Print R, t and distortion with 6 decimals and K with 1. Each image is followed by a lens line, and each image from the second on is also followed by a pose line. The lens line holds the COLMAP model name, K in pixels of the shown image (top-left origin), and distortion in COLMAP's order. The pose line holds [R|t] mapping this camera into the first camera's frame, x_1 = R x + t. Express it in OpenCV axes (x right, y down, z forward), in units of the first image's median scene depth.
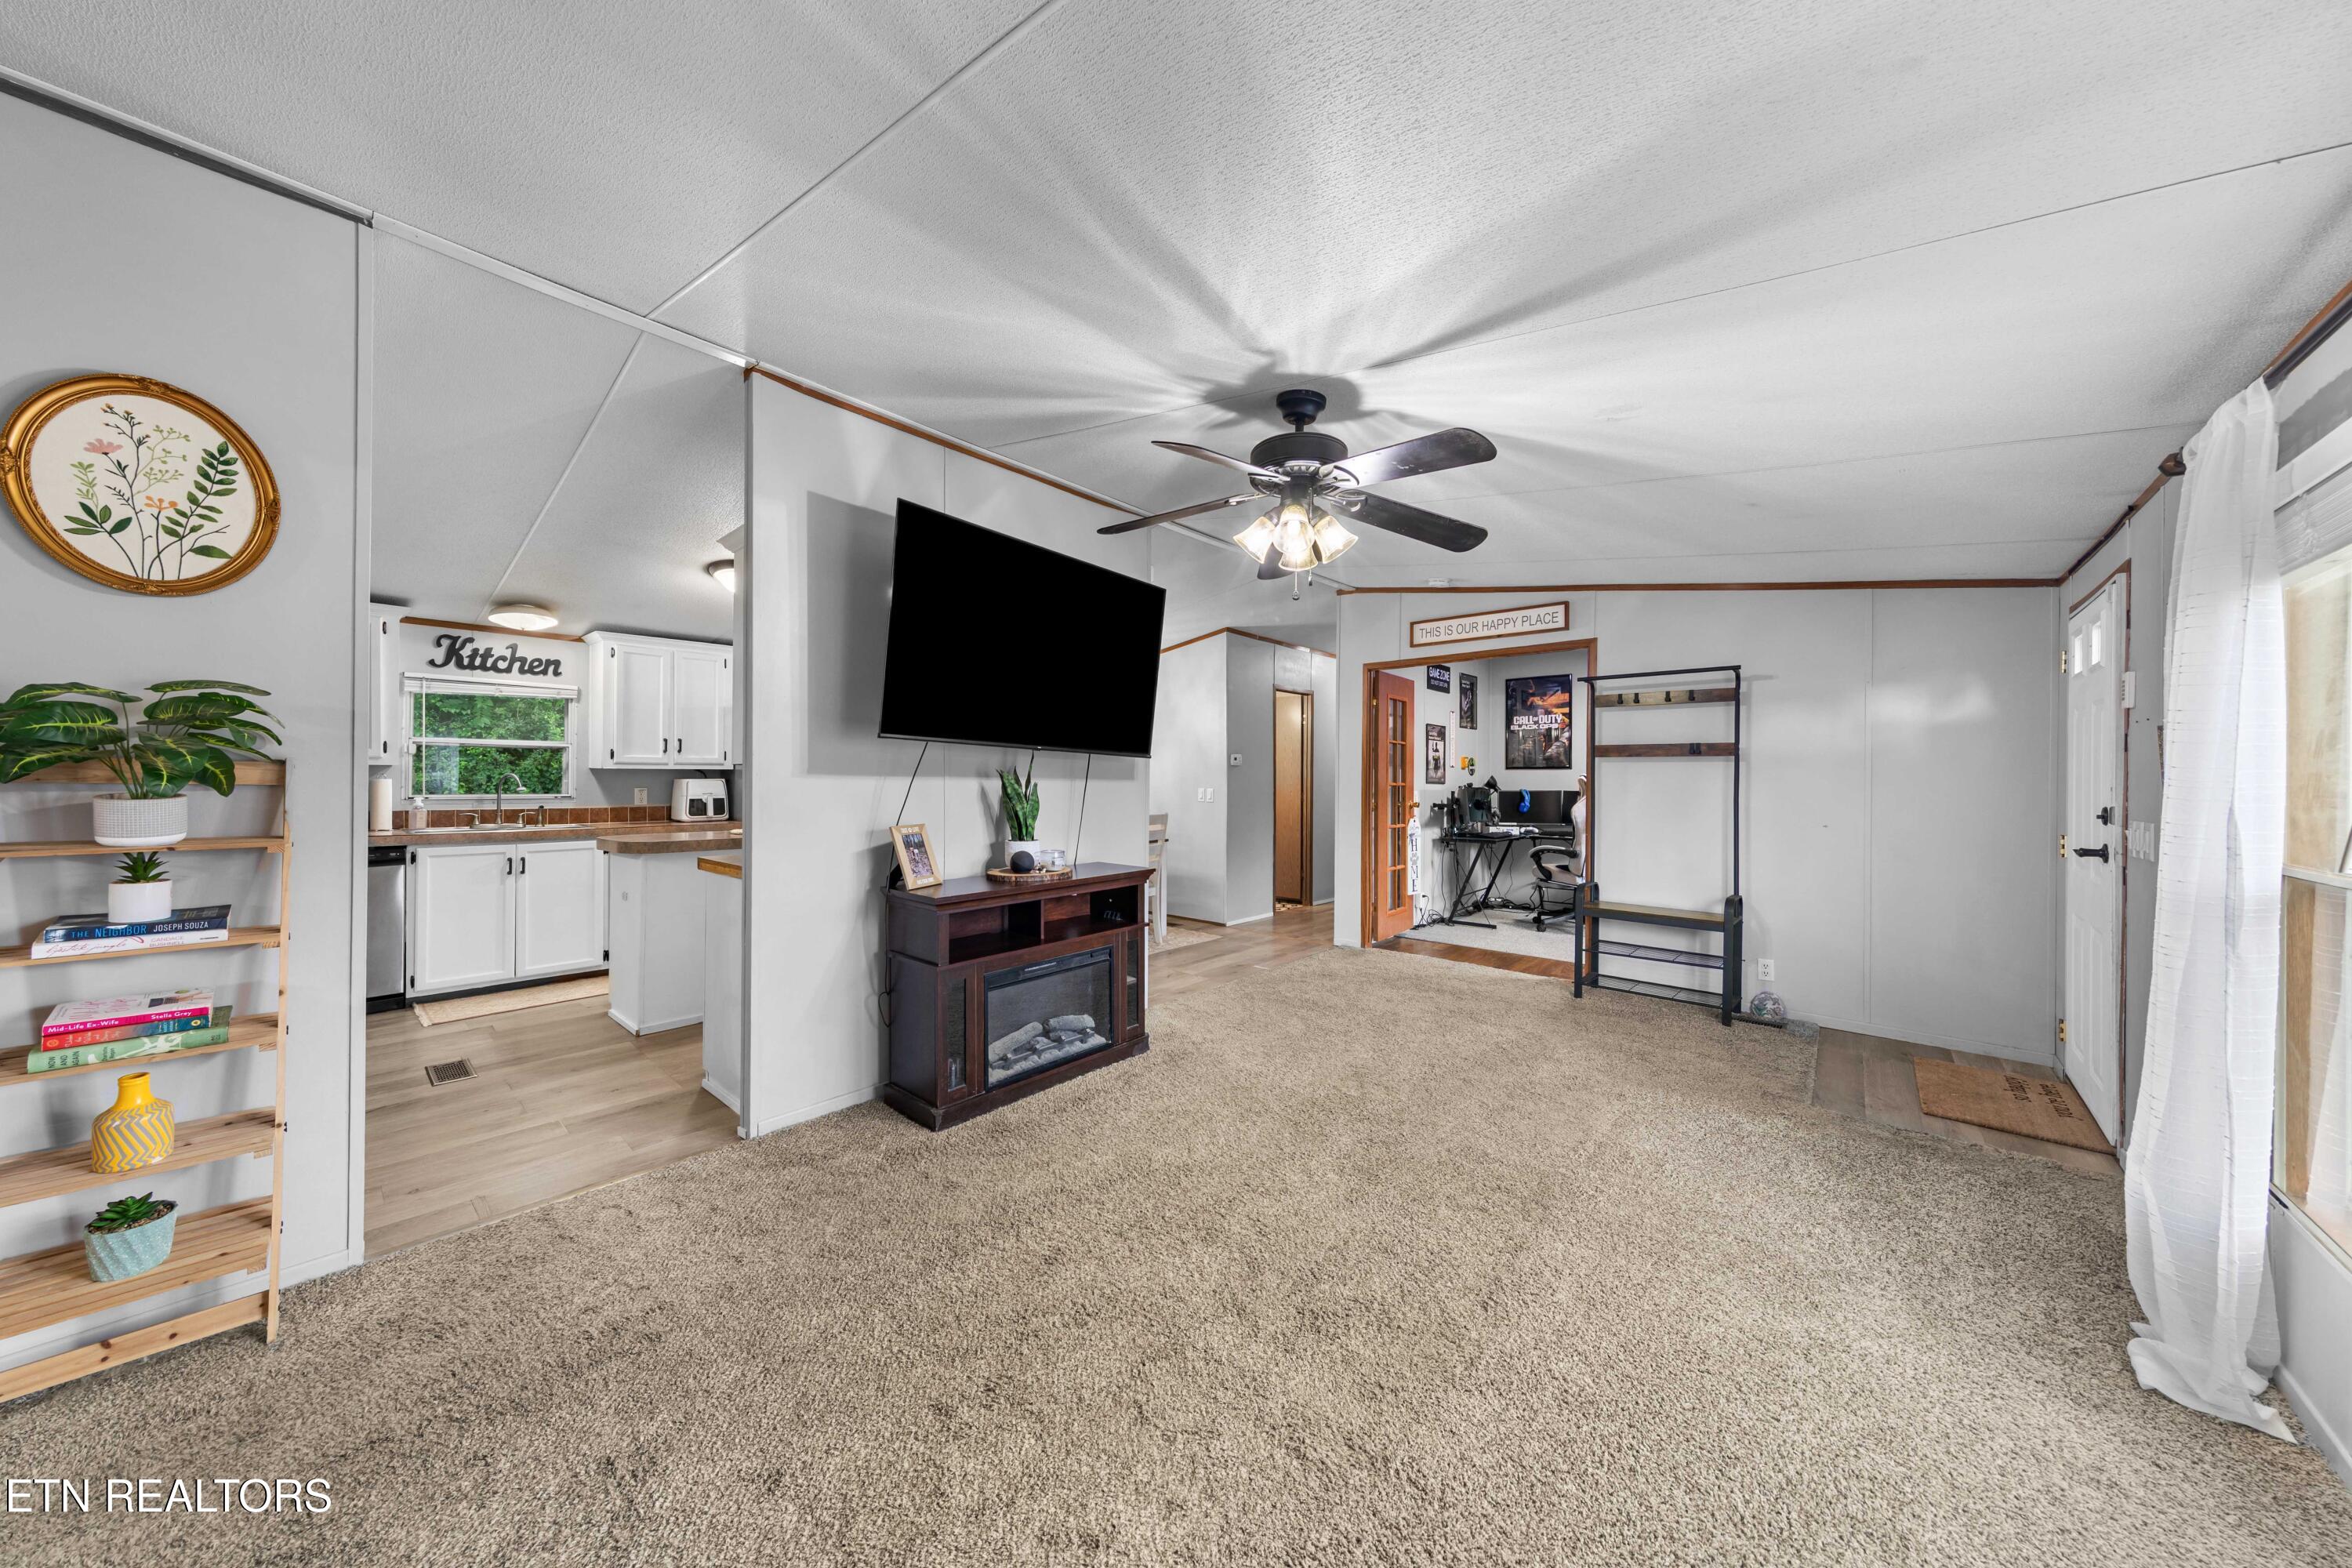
lens RADIAL K [[770.6, 0, 1168.5], [0, 770.6, 777.9], [0, 0, 1]] dist [-0.000300, -0.000004]
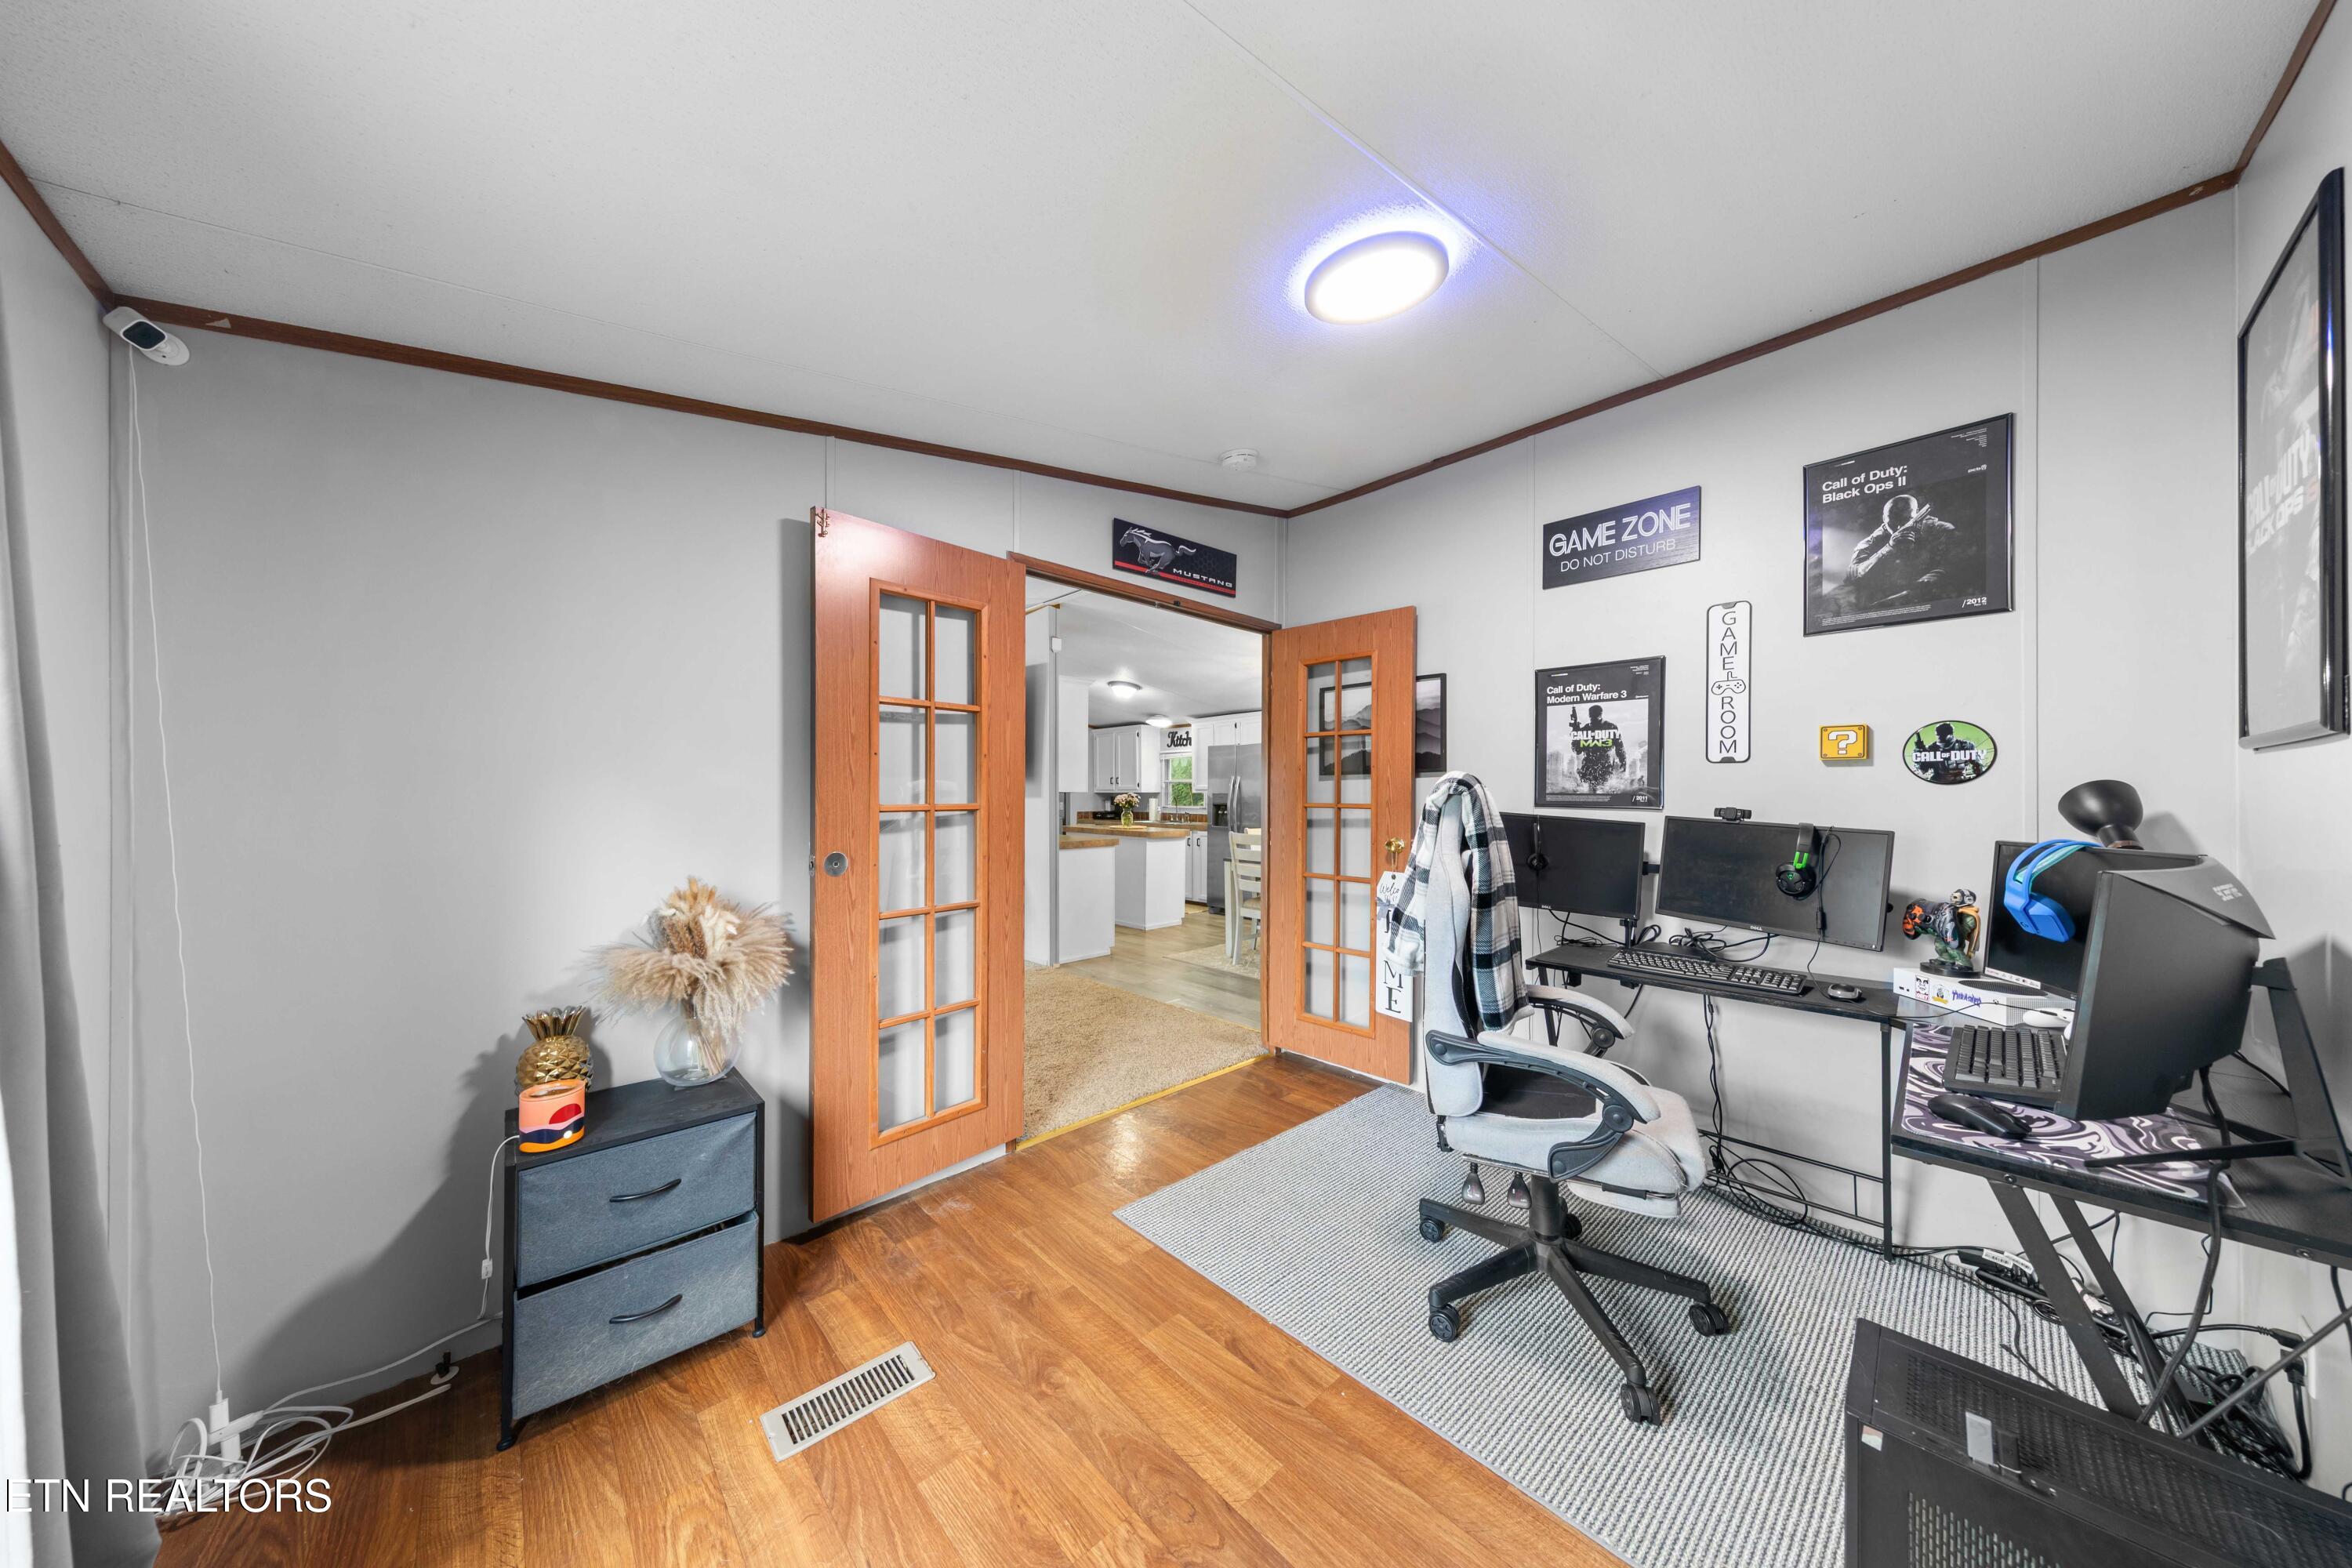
lens RADIAL K [[748.1, 0, 1173.4], [0, 748.1, 794.5], [0, 0, 1]] dist [0.000013, -0.000001]
pose [[-0.103743, -0.007292, -0.994577, 1.116060], [-0.006543, 0.999956, -0.006649, 0.003529], [0.994583, 0.005817, -0.103786, 1.201040]]
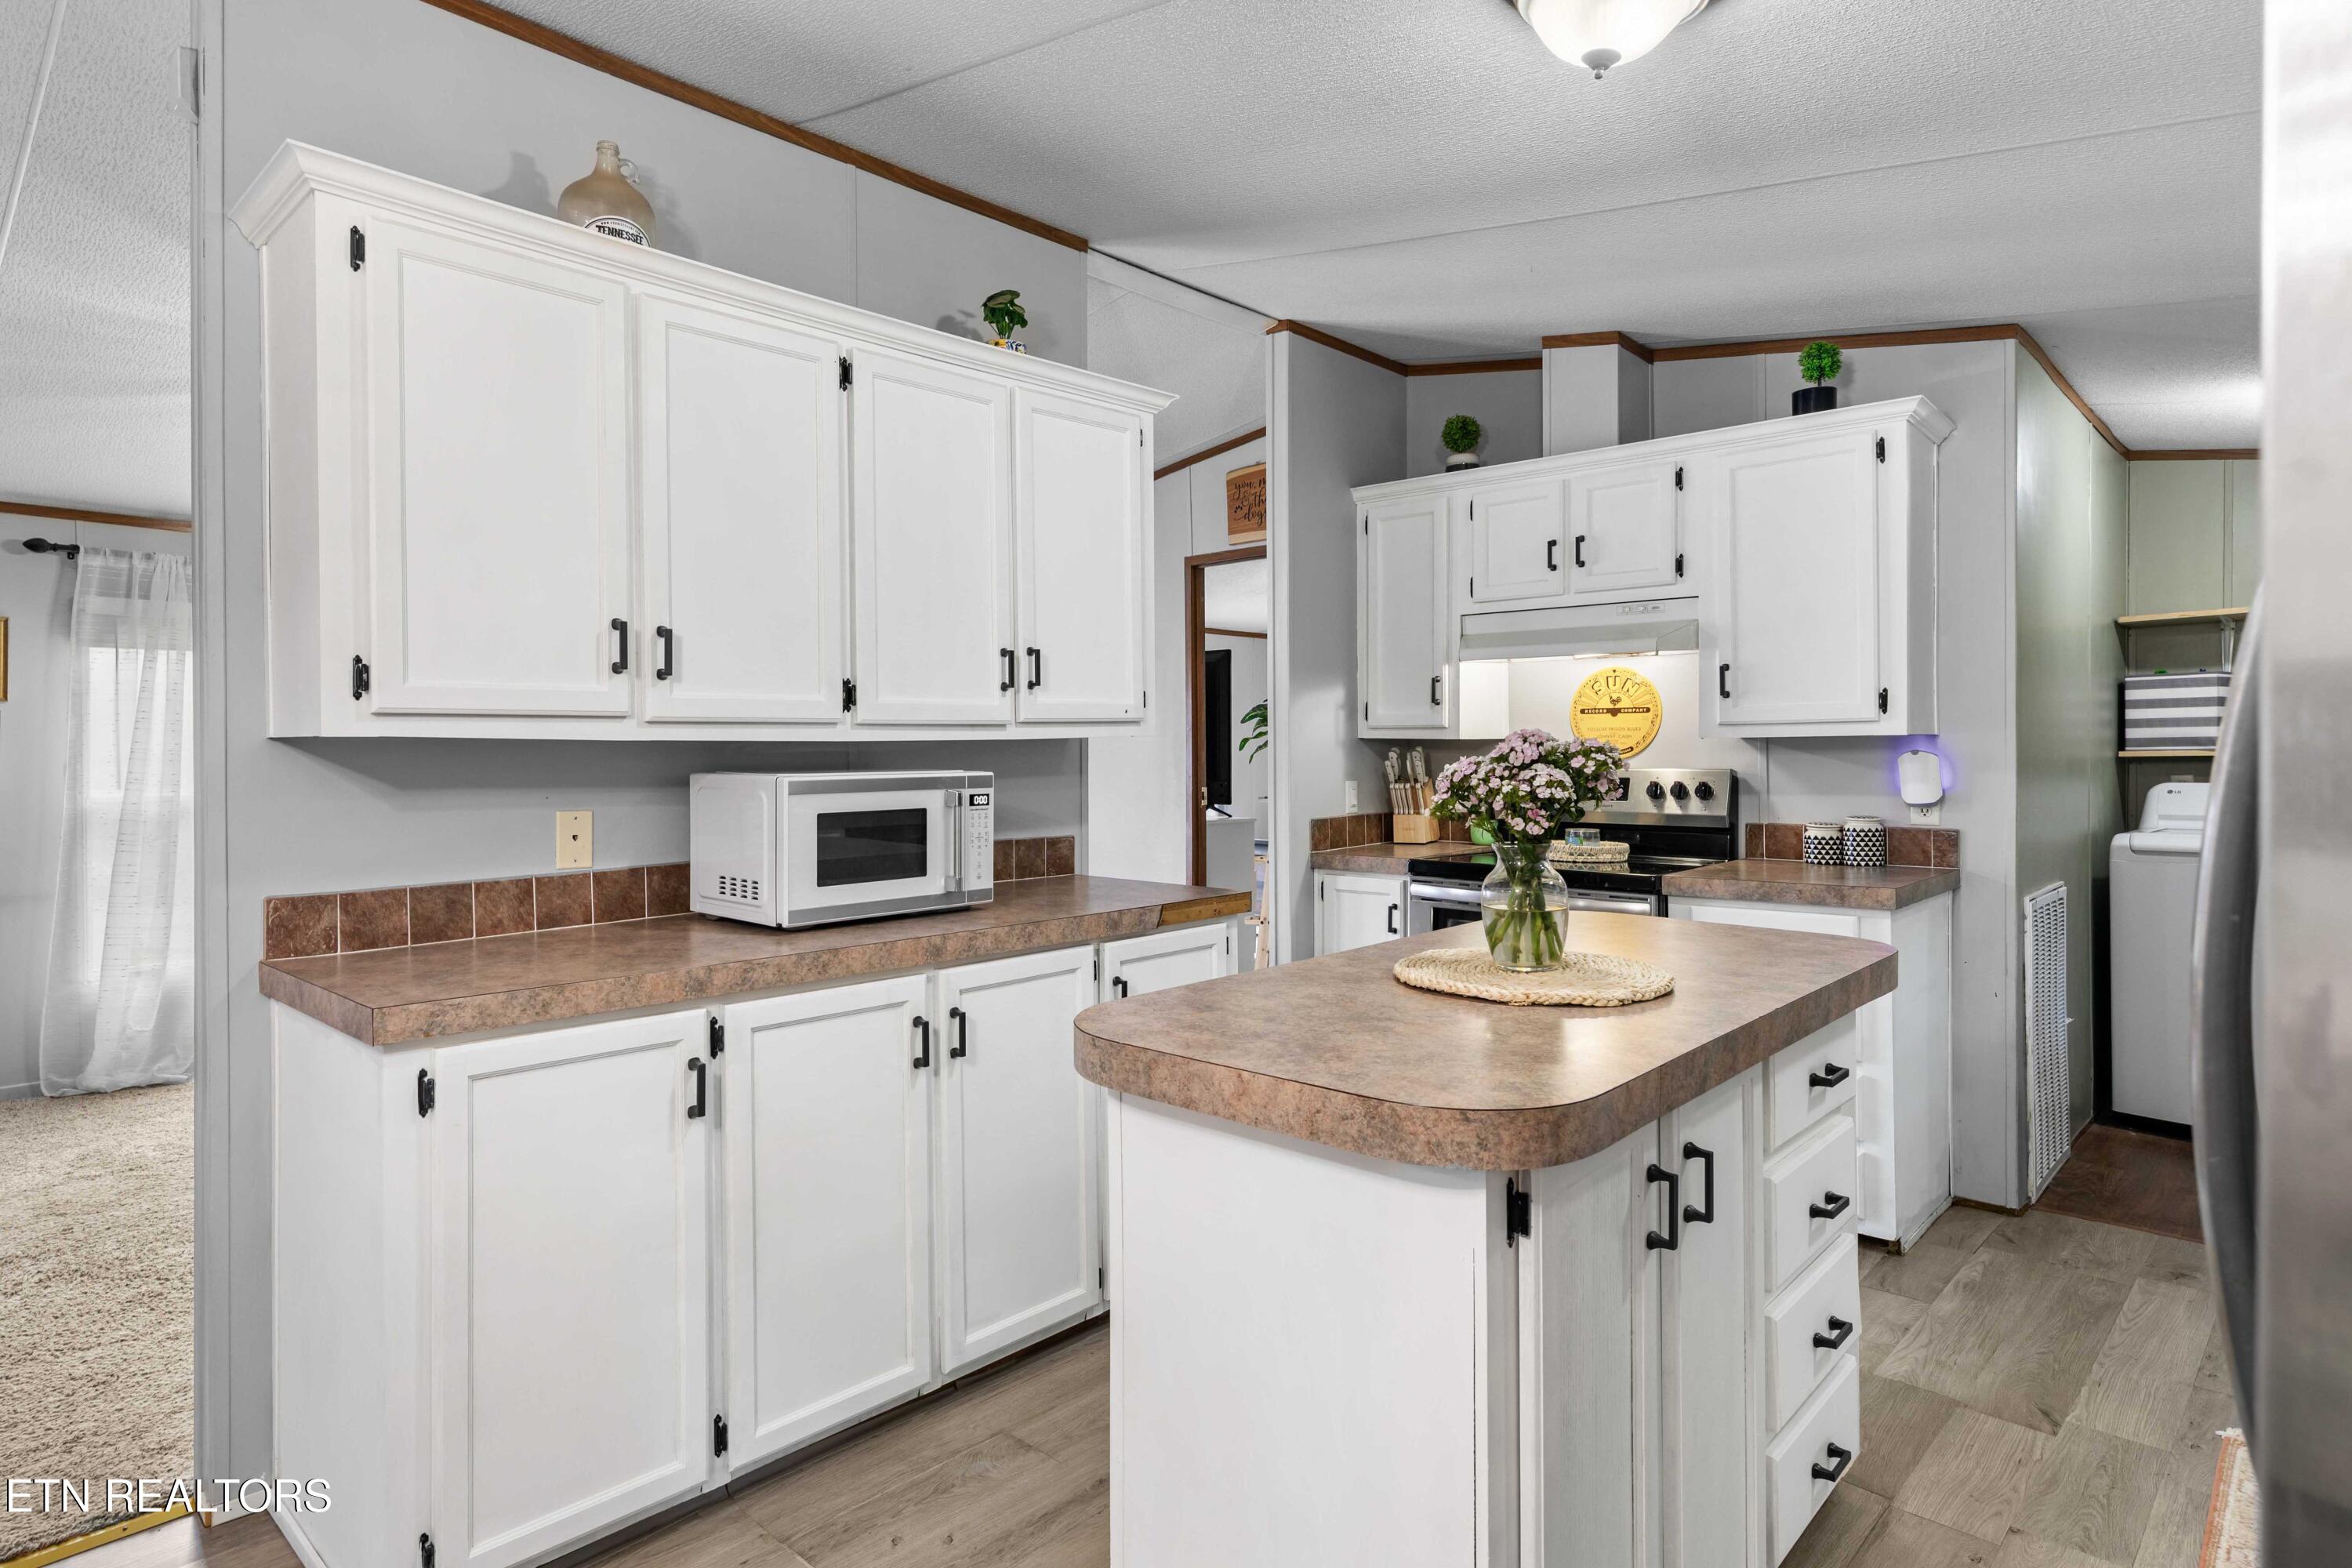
lens RADIAL K [[1293.3, 0, 1168.3], [0, 1293.3, 754.8], [0, 0, 1]] dist [0.064127, 0.000048]
pose [[-0.999814, -0.003555, 0.018955, -0.379138], [-0.003410, 0.999965, 0.007687, -0.005557], [-0.018981, 0.007621, -0.999791, 1.337594]]
